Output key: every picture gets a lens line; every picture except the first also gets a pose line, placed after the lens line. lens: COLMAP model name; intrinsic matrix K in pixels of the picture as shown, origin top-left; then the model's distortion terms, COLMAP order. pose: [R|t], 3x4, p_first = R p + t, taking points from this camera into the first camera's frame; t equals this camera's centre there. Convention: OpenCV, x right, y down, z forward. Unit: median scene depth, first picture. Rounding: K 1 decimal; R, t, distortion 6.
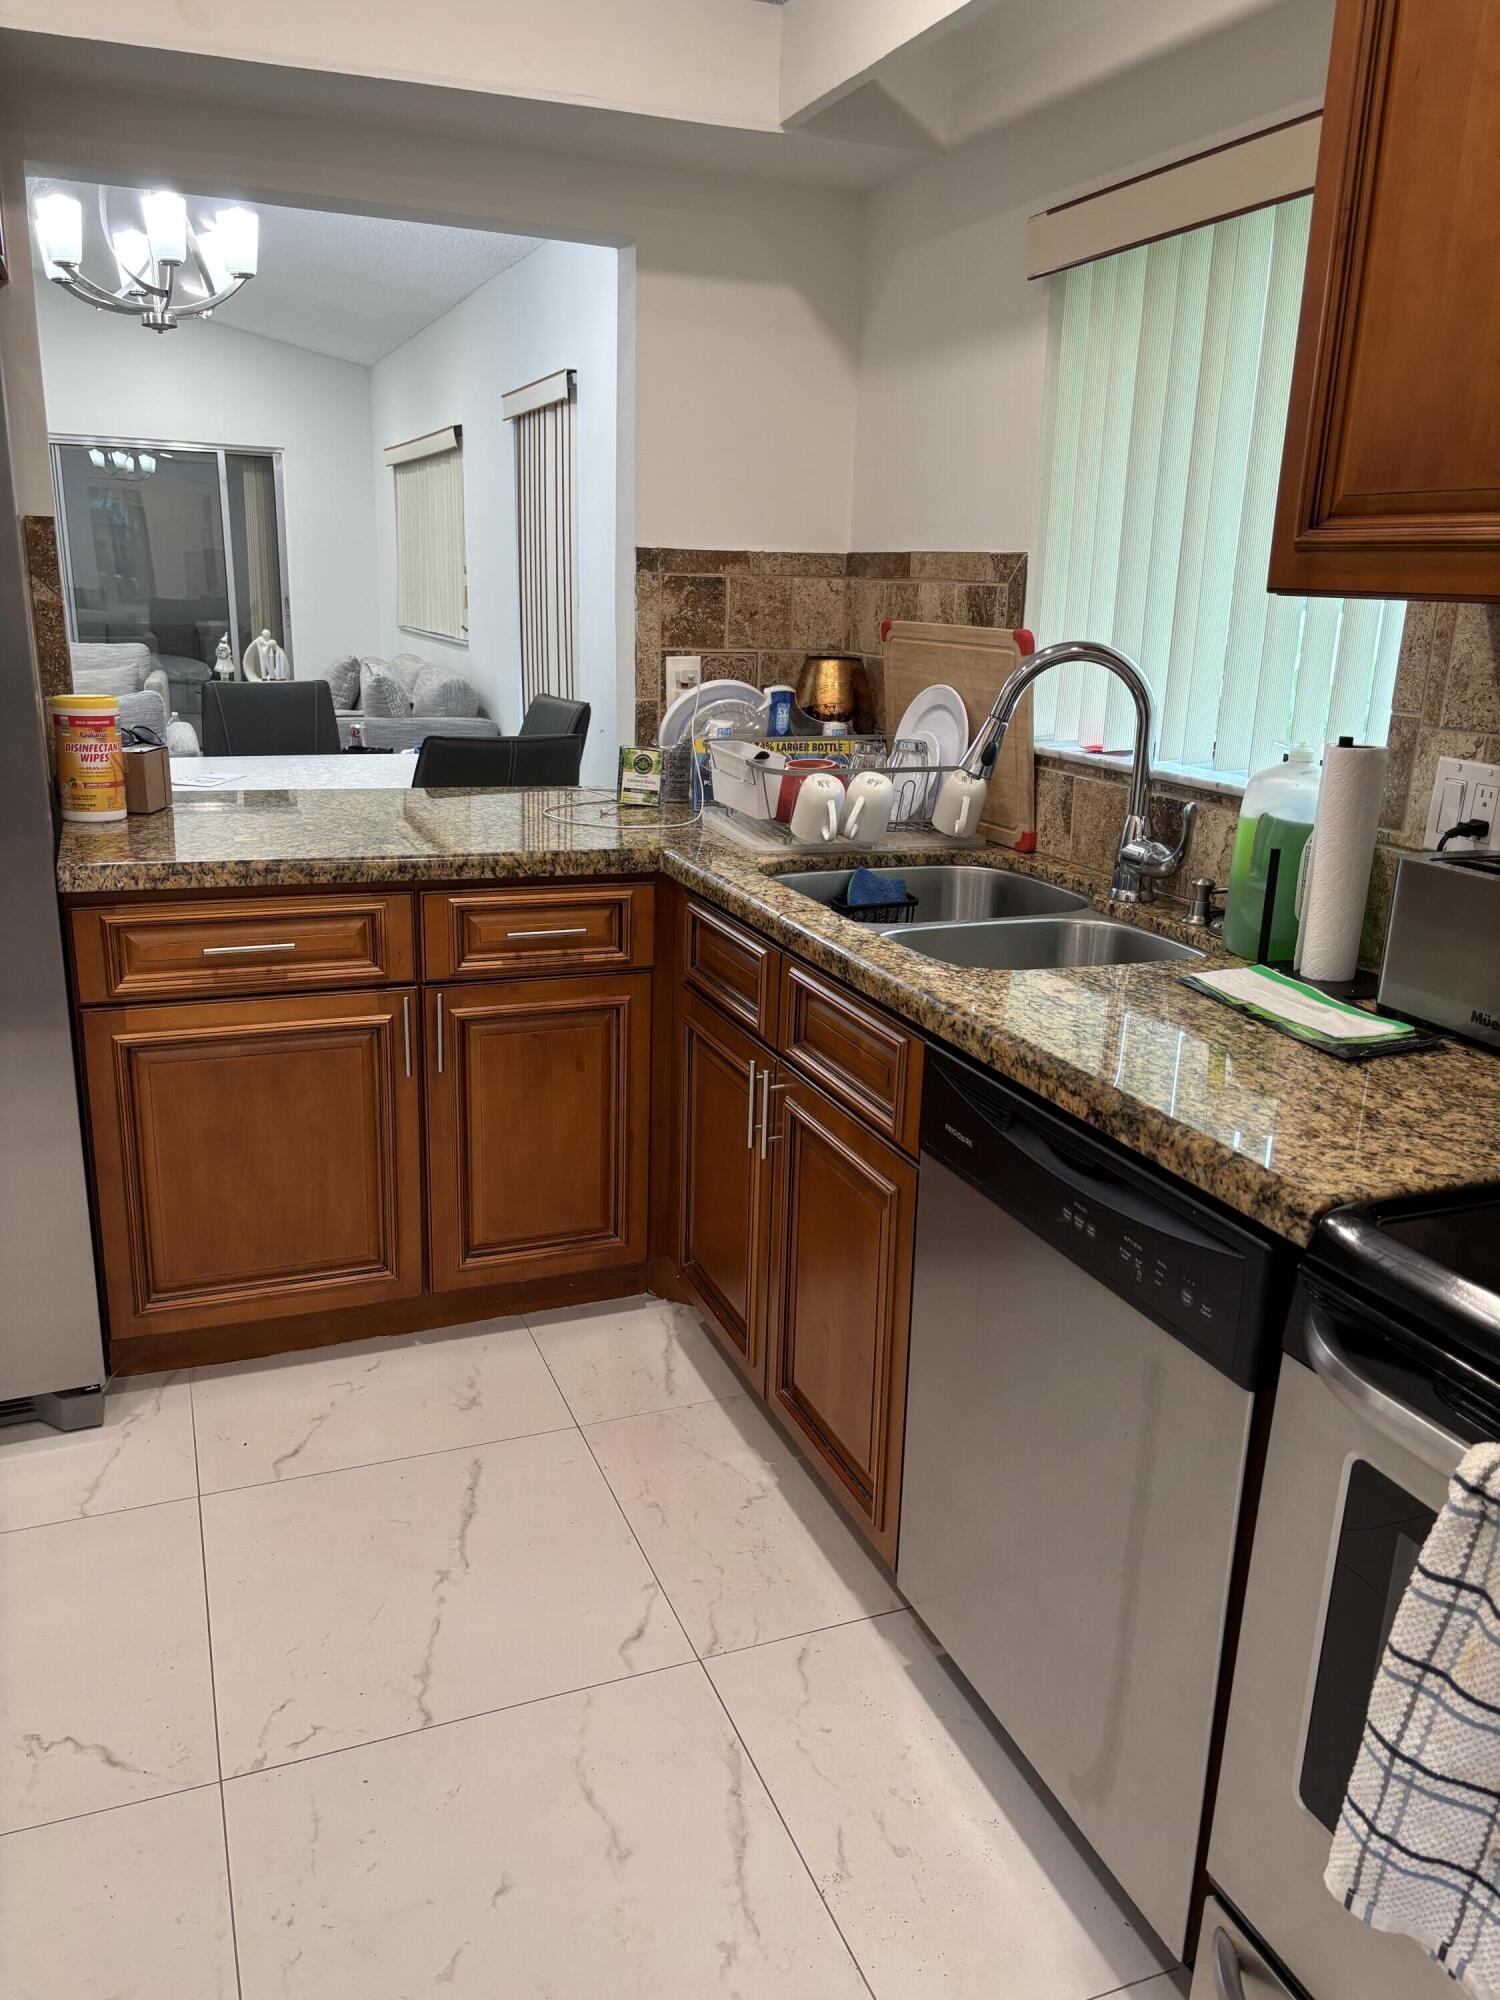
lens RADIAL K [[1526.9, 0, 742.4], [0, 1526.9, 1007.4], [0, 0, 1]] dist [0.057766, -0.063886]
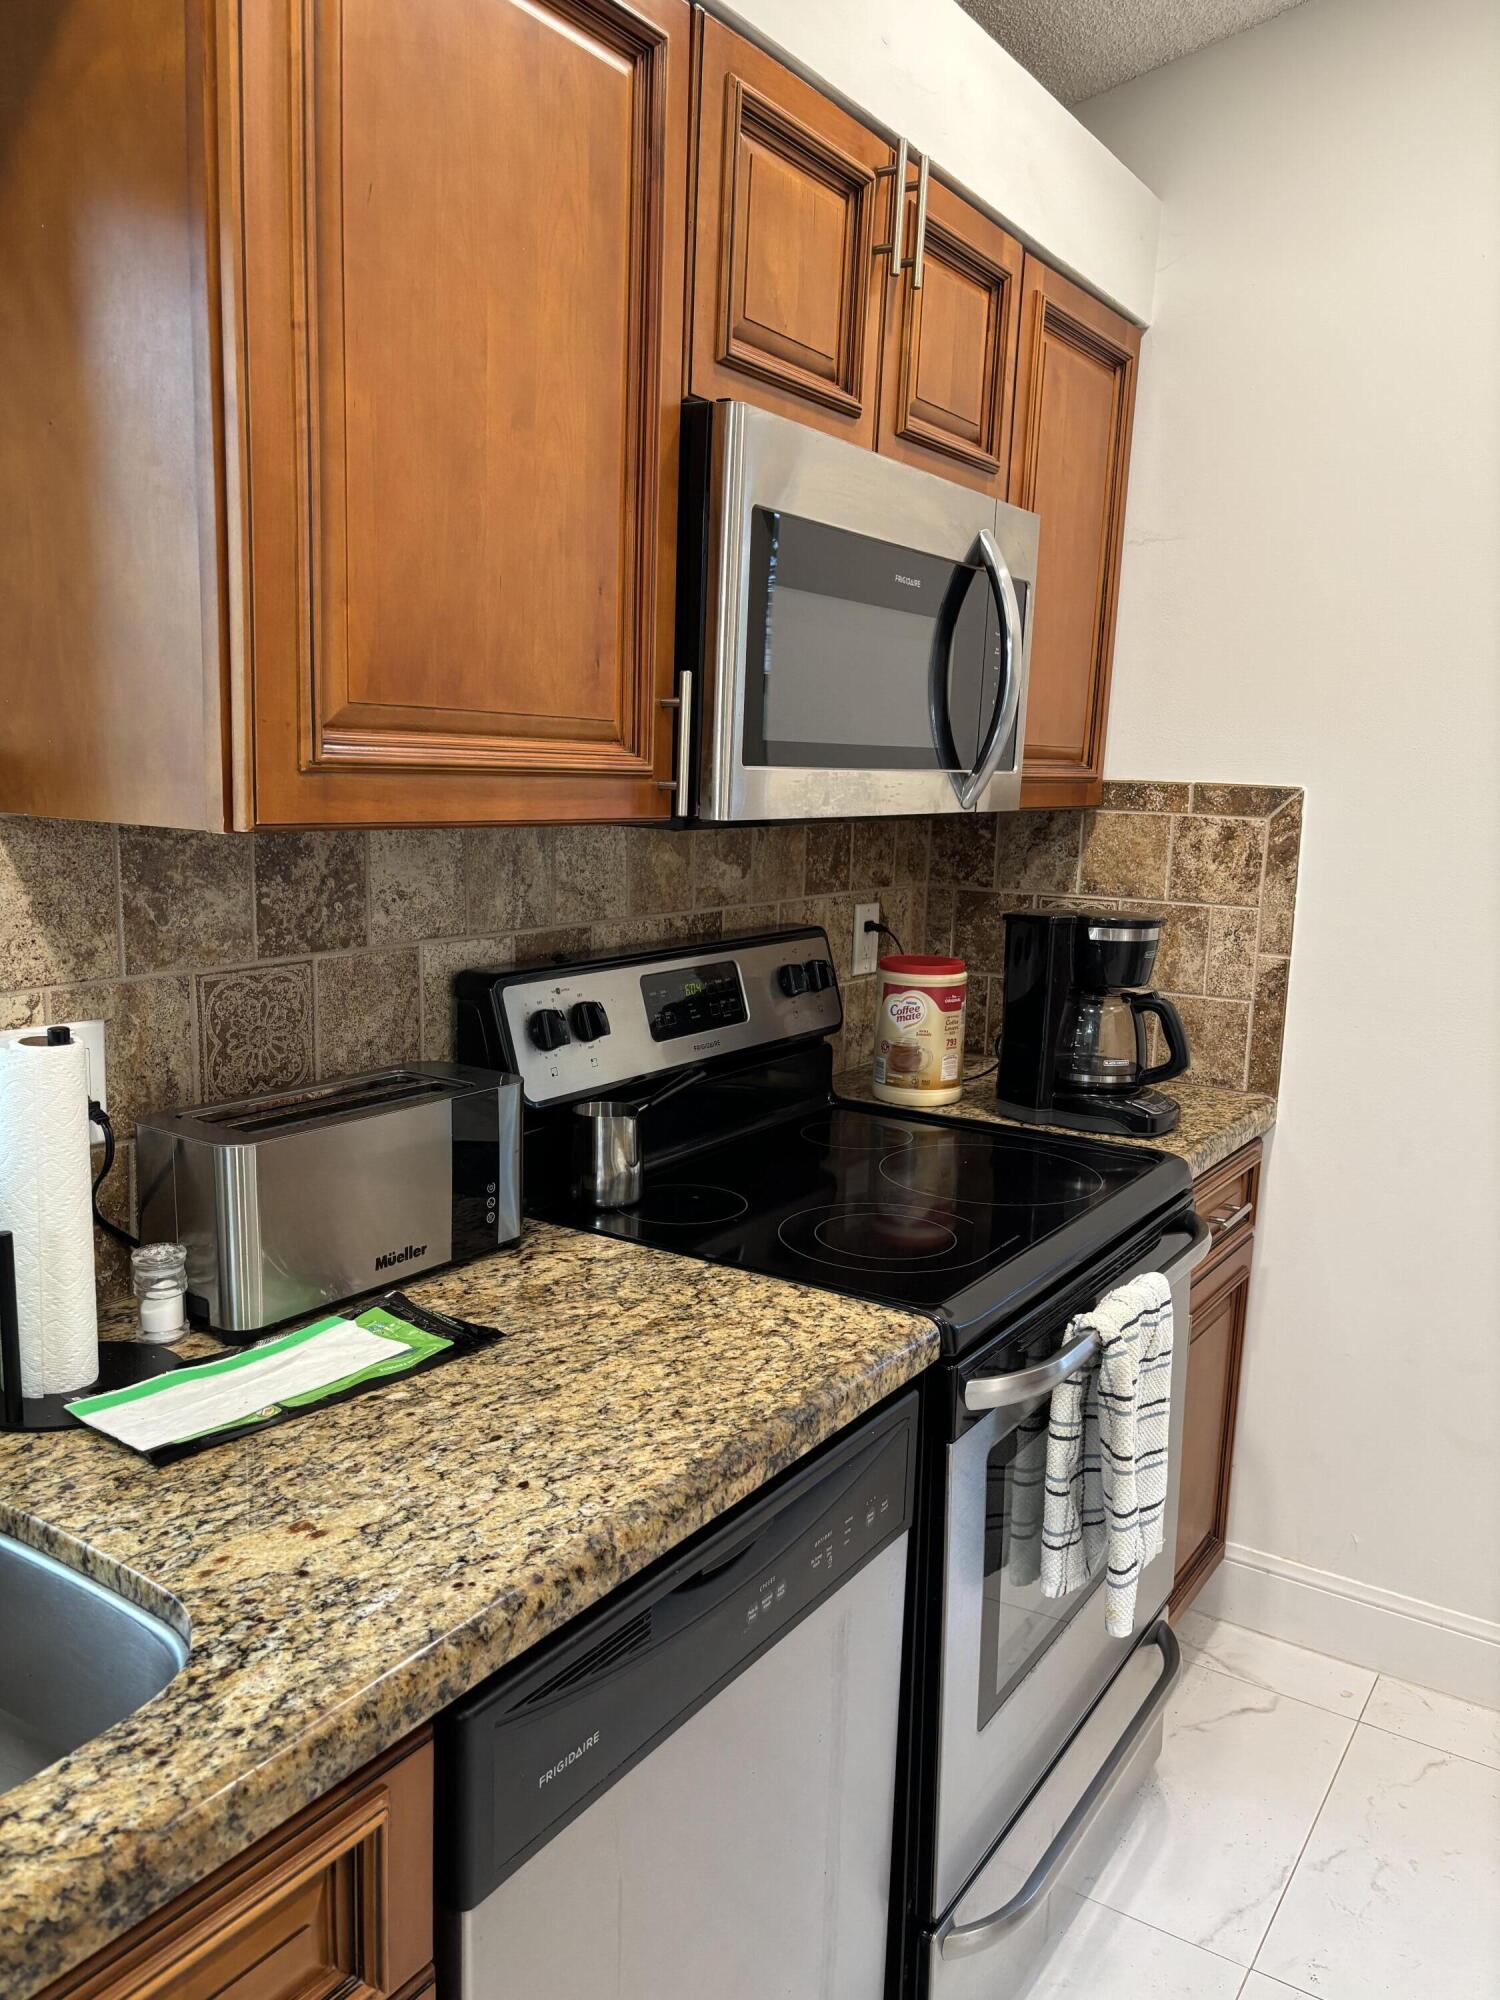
lens RADIAL K [[1526.9, 0, 751.1], [0, 1526.9, 1004.2], [0, 0, 1]] dist [0.057766, -0.063886]
pose [[-0.578138, -0.176607, 0.796597, -0.306706], [0.178606, 0.925226, 0.334749, -0.355558], [-0.796151, 0.335808, -0.503365, 1.098445]]
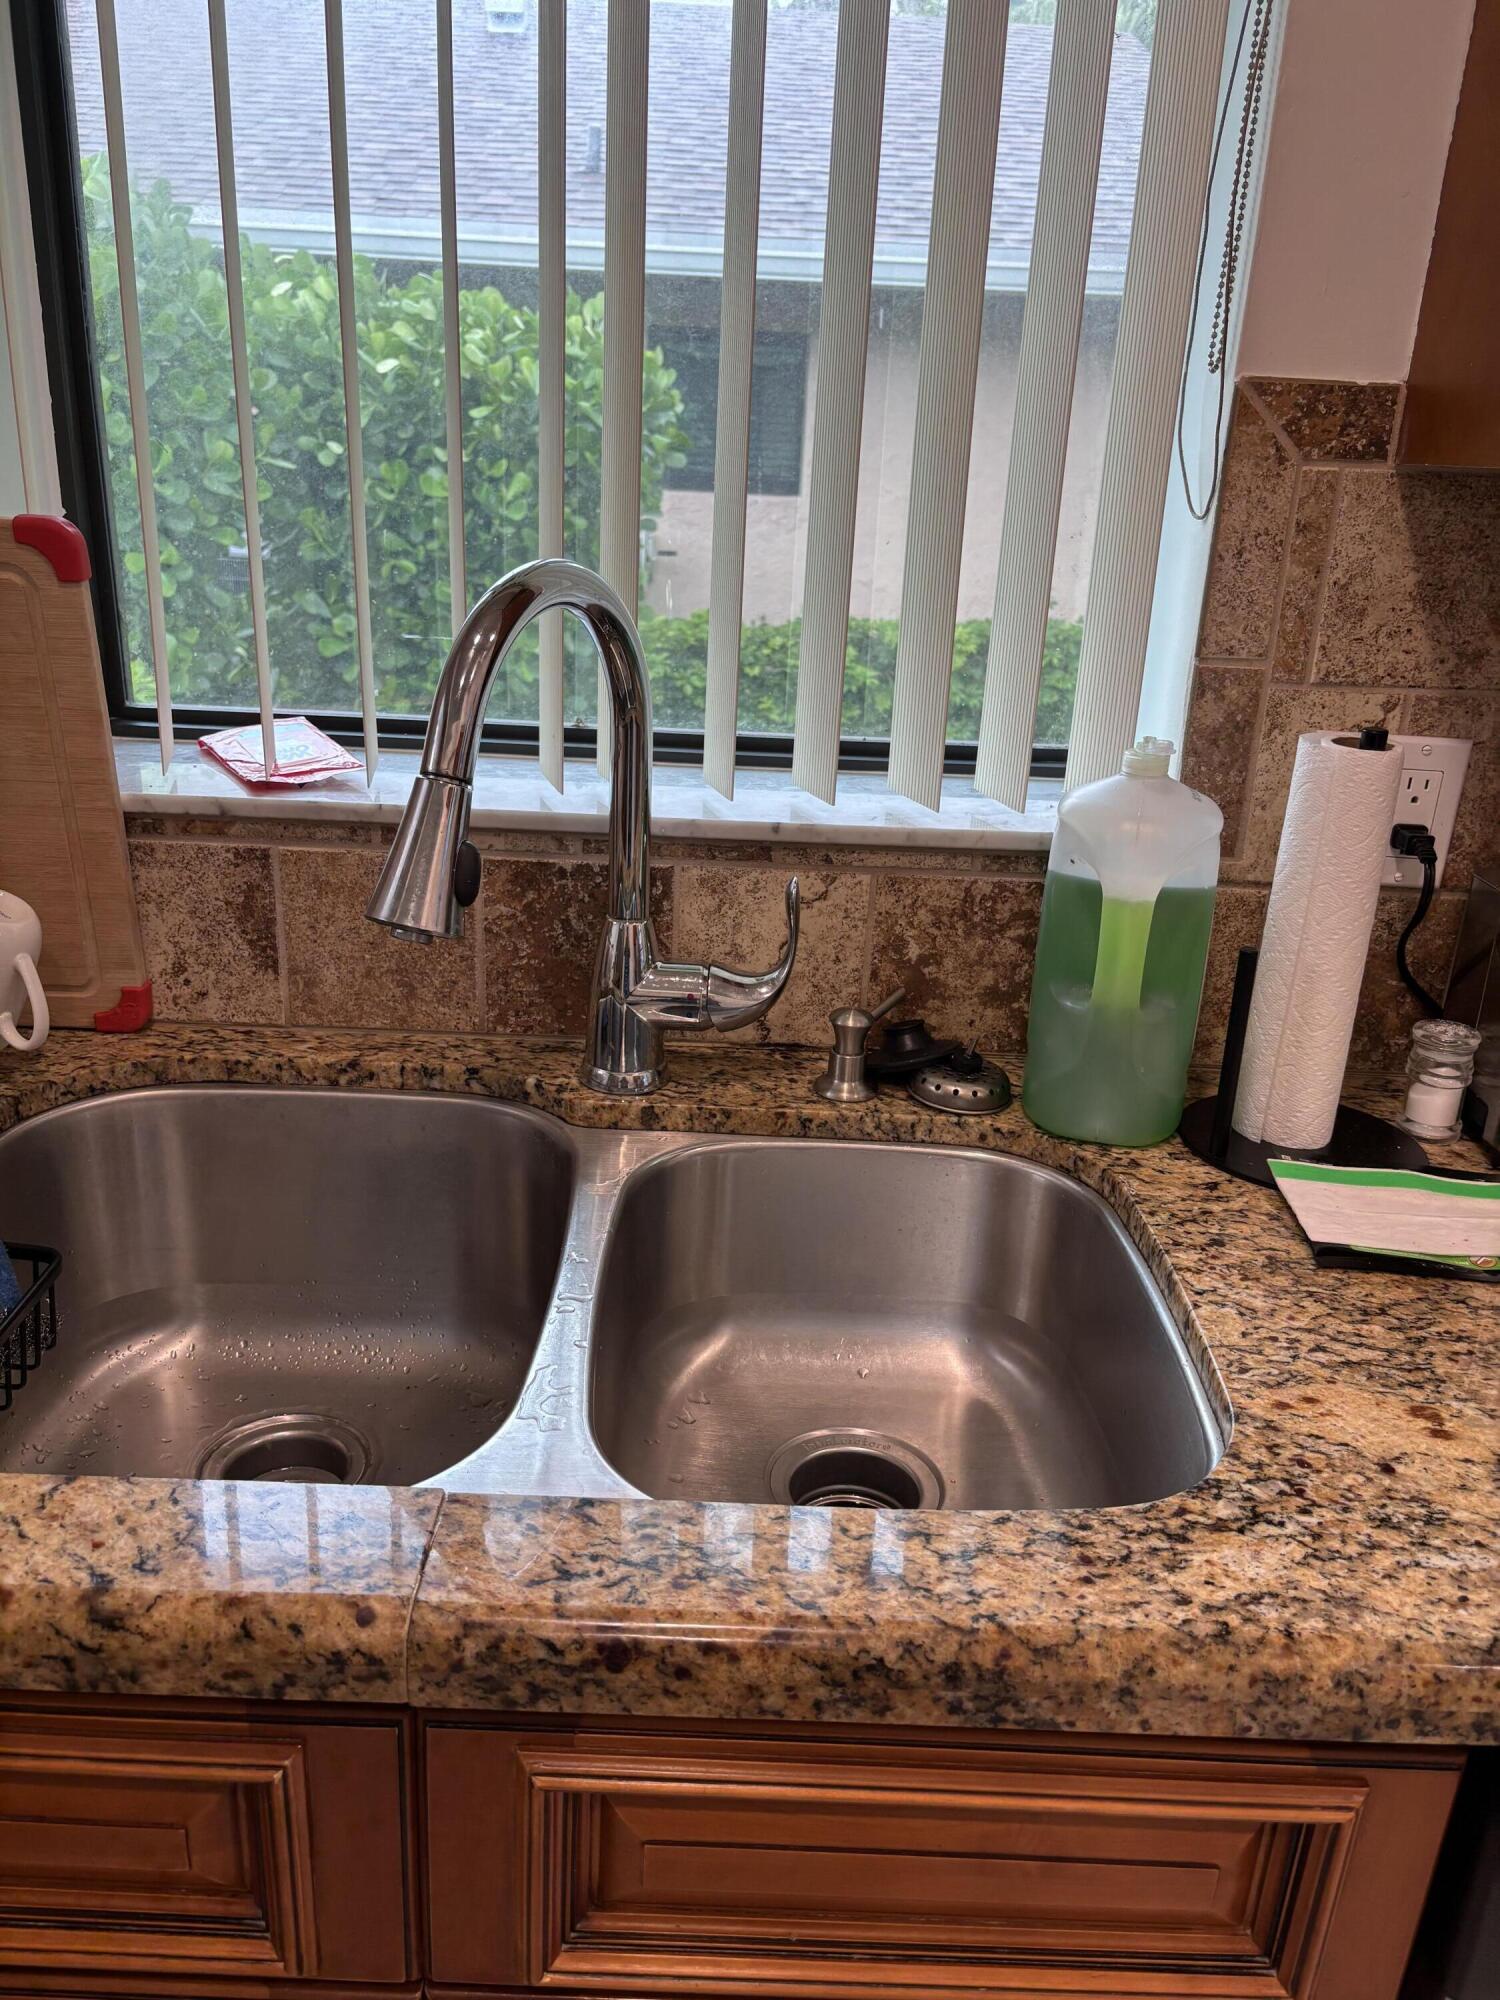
lens RADIAL K [[1526.9, 0, 748.0], [0, 1526.9, 1007.4], [0, 0, 1]] dist [0.057766, -0.063886]
pose [[0.359378, -0.333907, 0.871409, -0.198183], [0.219740, 0.937816, 0.268730, -0.280723], [-0.906952, 0.094908, 0.410403, 0.992068]]
